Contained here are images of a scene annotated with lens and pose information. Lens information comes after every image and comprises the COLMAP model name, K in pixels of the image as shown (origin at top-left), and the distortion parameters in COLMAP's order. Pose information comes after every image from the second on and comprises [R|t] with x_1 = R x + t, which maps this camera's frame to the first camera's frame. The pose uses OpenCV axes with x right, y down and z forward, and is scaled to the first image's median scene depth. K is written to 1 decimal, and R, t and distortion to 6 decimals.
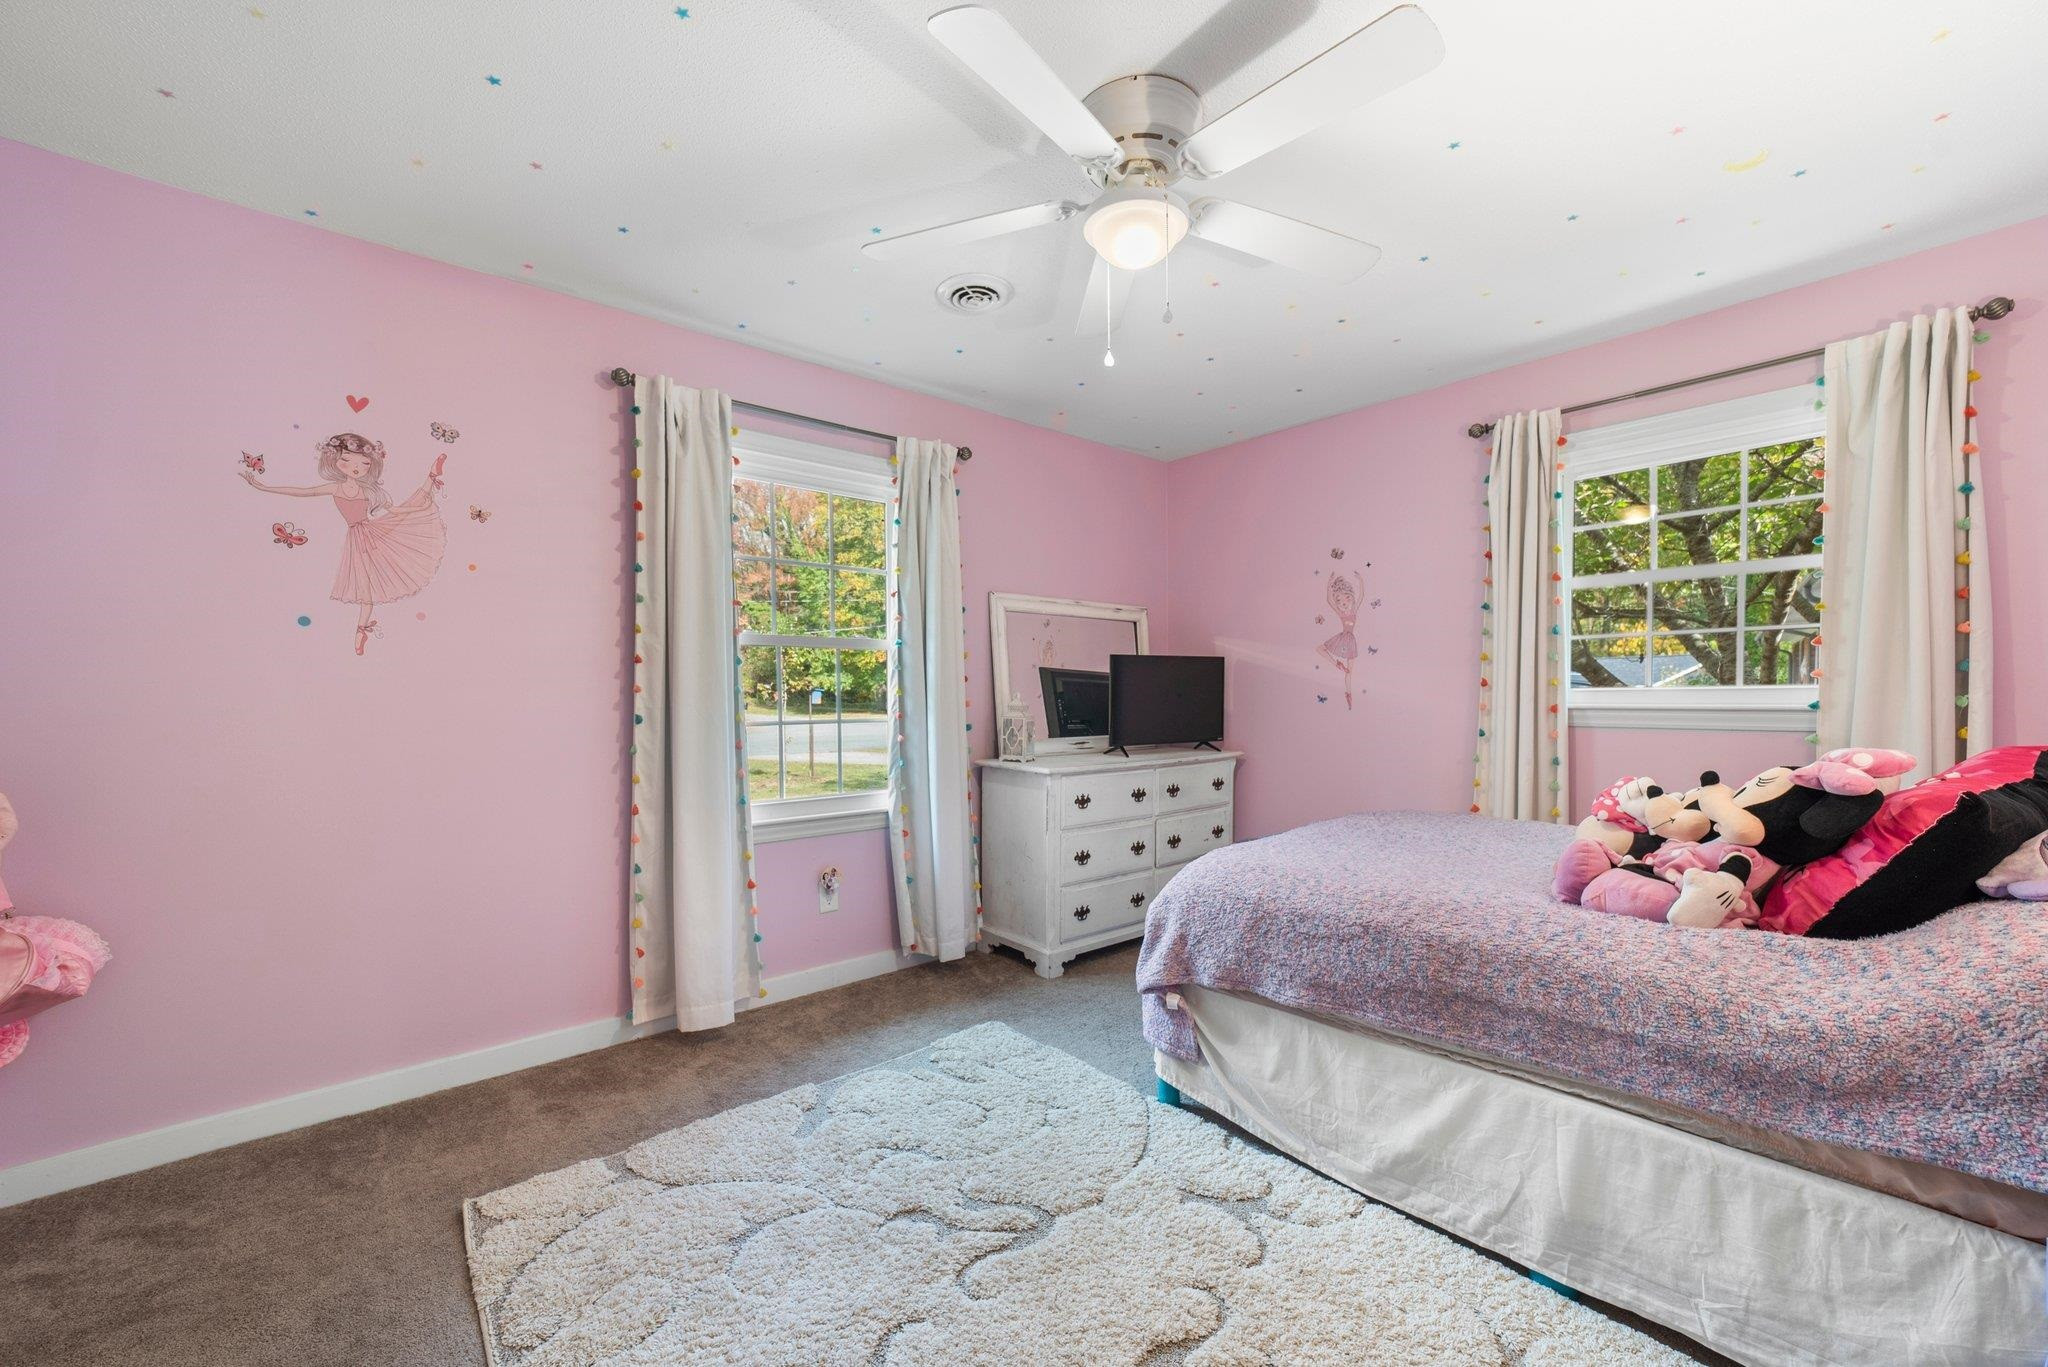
lens RADIAL K [[807.9, 0, 1008.0], [0, 807.9, 704.6], [0, 0, 1]] dist [-0.019780, 0.004963]
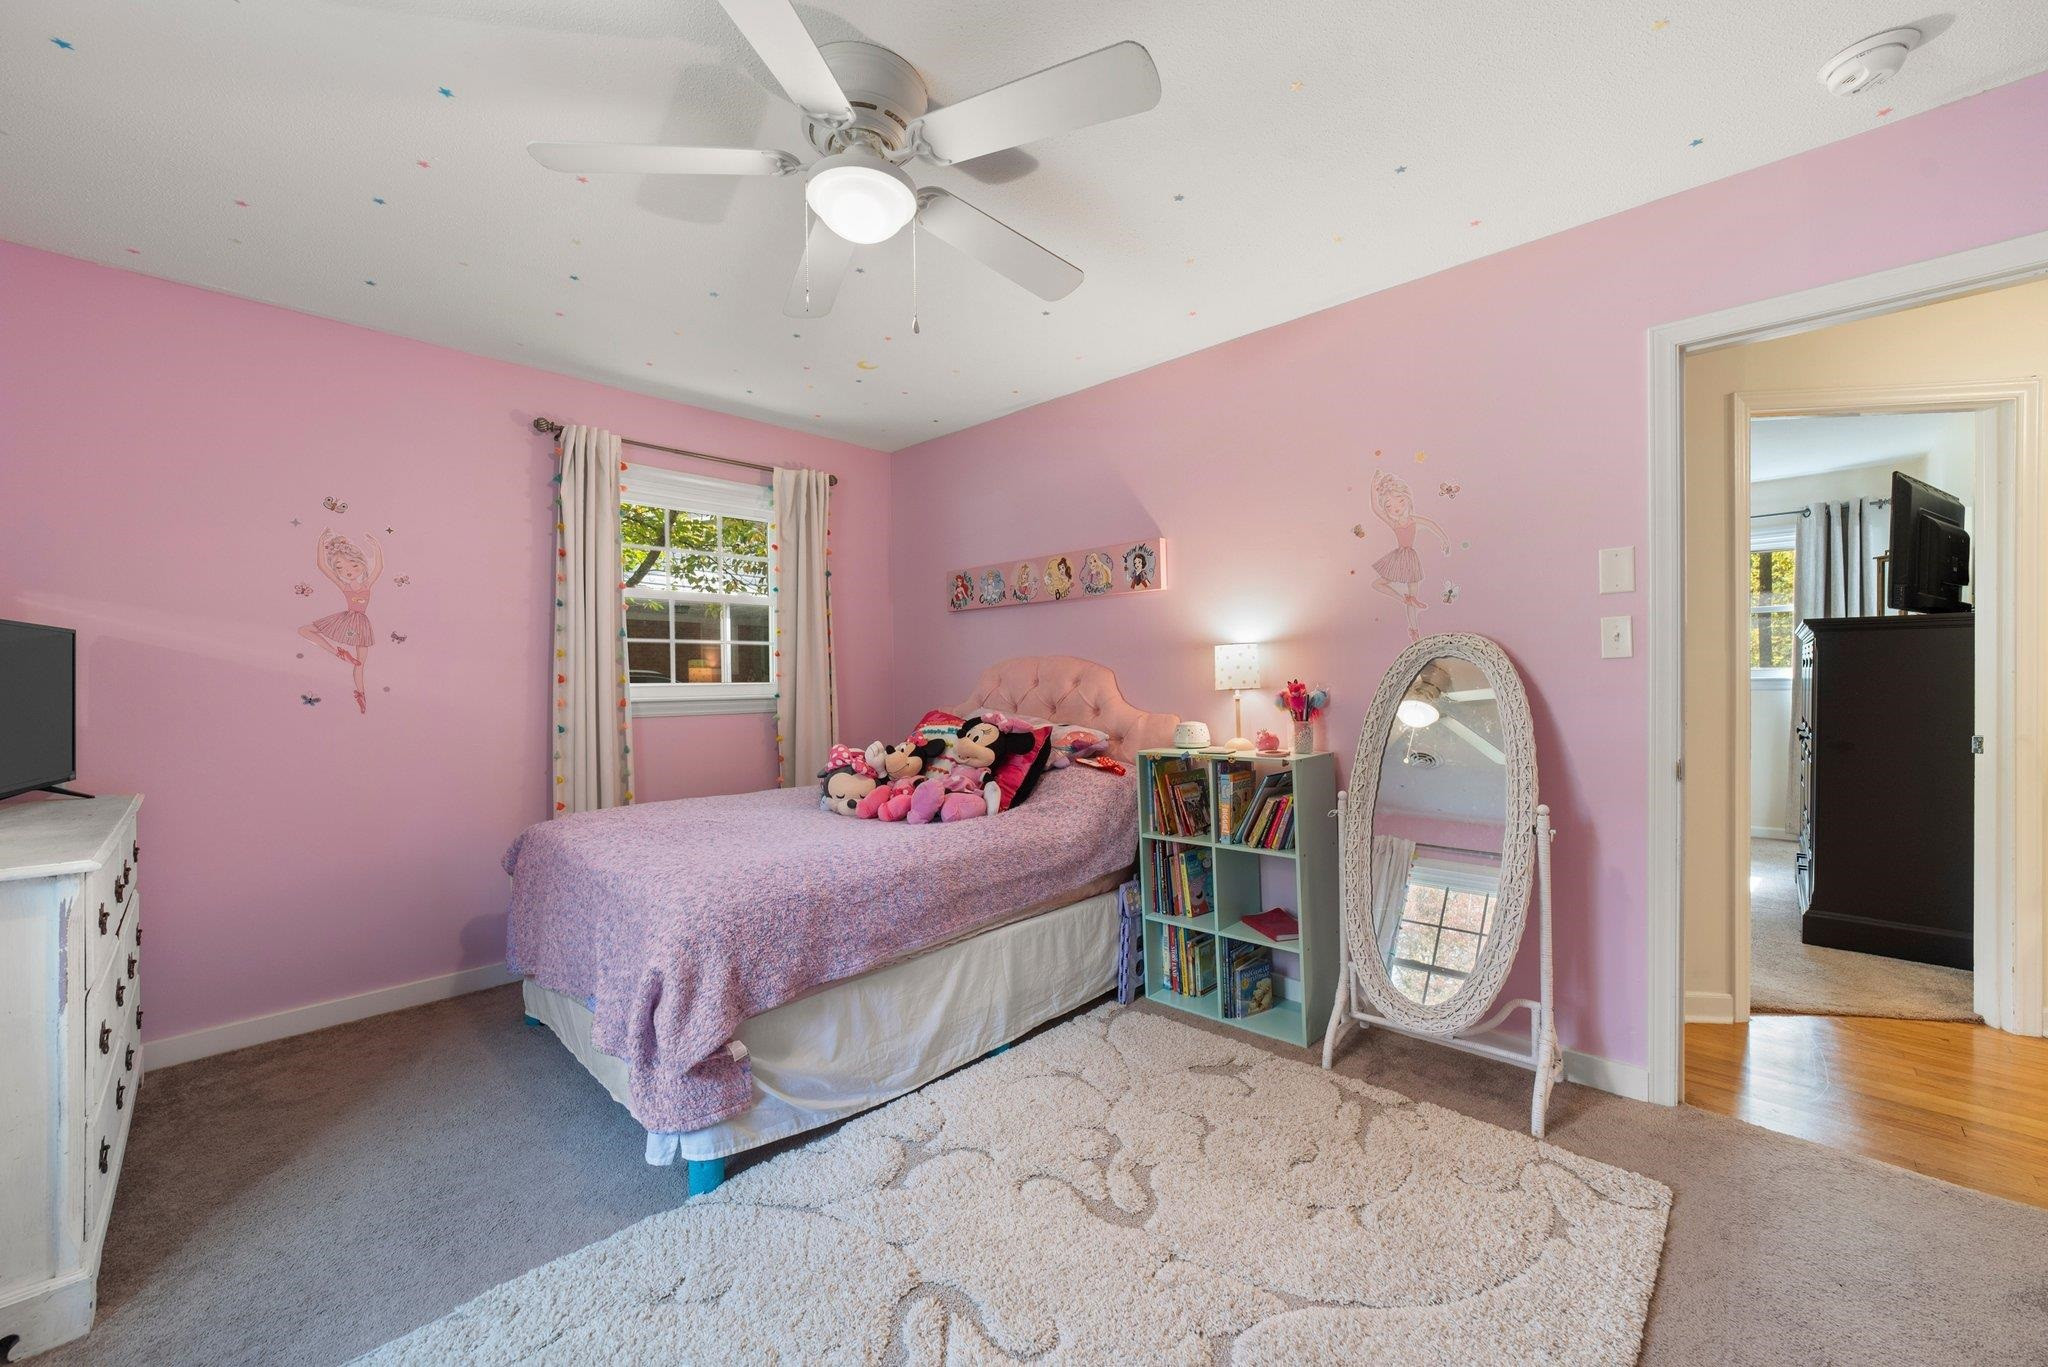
lens RADIAL K [[807.9, 0, 1007.4], [0, 807.9, 673.3], [0, 0, 1]] dist [-0.019780, 0.004963]
pose [[-0.098289, 0.016613, 0.995019, -0.718652], [0.025829, 0.999566, -0.014138, -0.009488], [-0.994823, 0.024311, -0.098675, 0.847594]]
